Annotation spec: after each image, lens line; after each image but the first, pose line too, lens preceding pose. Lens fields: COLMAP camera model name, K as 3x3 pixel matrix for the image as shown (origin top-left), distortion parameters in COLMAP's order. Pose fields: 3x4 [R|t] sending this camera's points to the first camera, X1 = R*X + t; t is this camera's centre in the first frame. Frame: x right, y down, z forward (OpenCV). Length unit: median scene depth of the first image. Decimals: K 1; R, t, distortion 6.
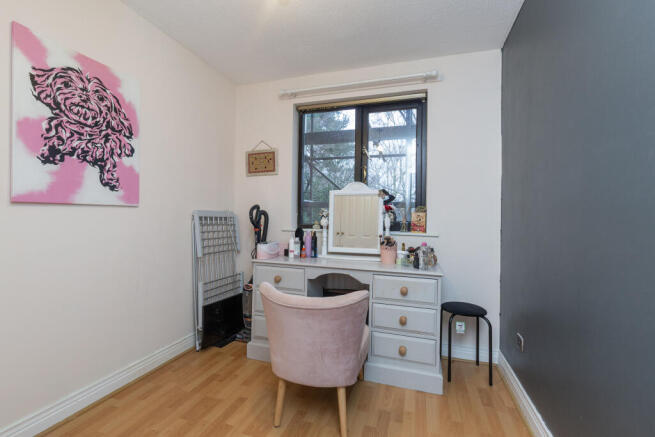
lens RADIAL K [[285.3, 0, 329.1], [0, 285.3, 218.7], [0, 0, 1]] dist [0.004067, 0.000577]
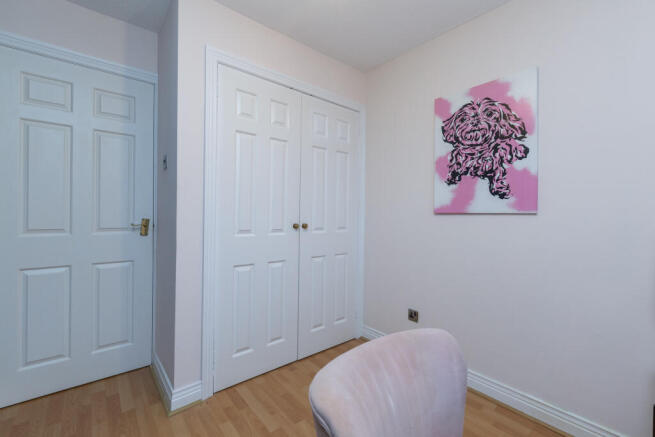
lens RADIAL K [[285.3, 0, 330.0], [0, 285.3, 213.1], [0, 0, 1]] dist [0.004067, 0.000577]
pose [[-0.526543, -0.011723, -0.850067, 0.430785], [-0.019975, 0.999799, -0.001415, -0.036187], [0.849914, 0.016235, -0.526672, 1.074087]]
